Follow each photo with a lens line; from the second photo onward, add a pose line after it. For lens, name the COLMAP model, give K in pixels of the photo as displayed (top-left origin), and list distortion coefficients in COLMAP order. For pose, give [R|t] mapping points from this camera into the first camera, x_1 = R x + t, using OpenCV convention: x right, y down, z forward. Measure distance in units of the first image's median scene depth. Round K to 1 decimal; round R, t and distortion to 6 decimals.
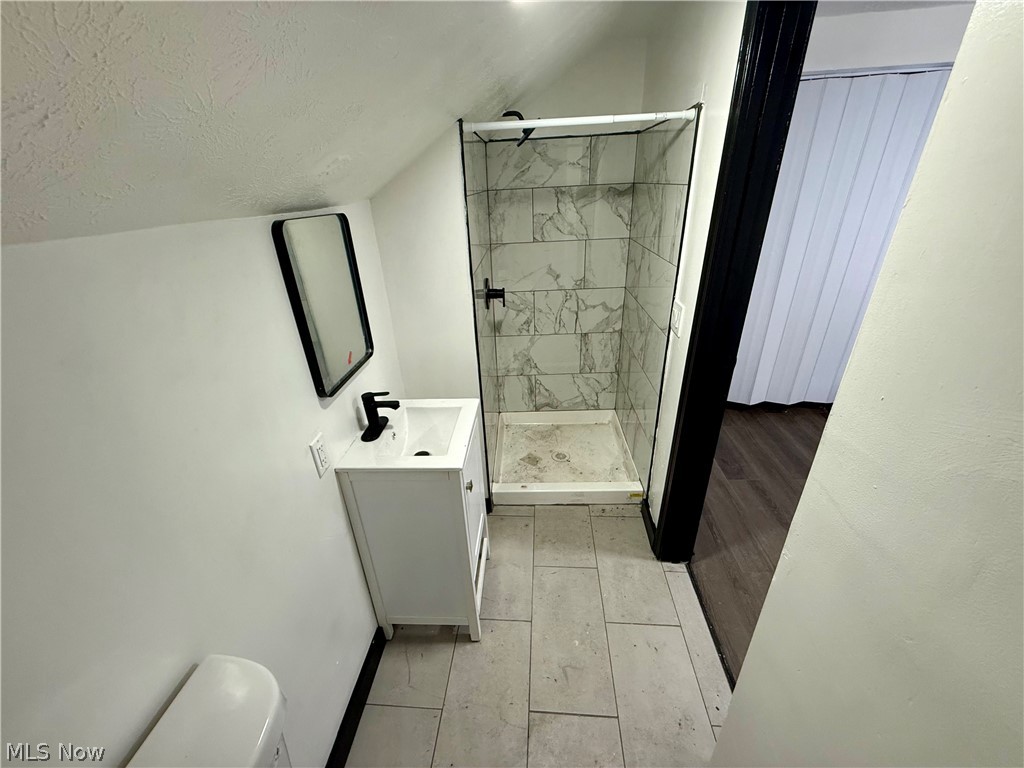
lens RADIAL K [[408.0, 0, 508.2], [0, 408.0, 385.0], [0, 0, 1]] dist [0.000471, -0.000074]
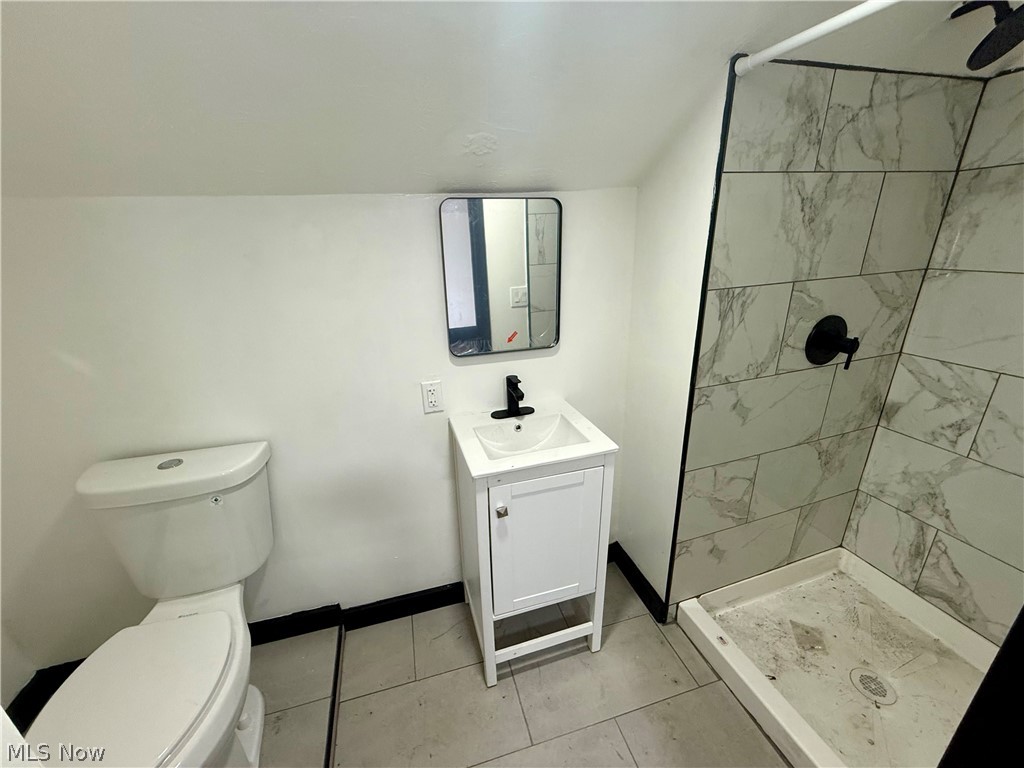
lens RADIAL K [[408.0, 0, 508.2], [0, 408.0, 385.0], [0, 0, 1]] dist [0.000471, -0.000074]
pose [[0.342726, 0.354291, -0.870067, 0.277353], [-0.395032, 0.894649, 0.208695, -0.084975], [0.852343, 0.272179, 0.446576, 0.279870]]
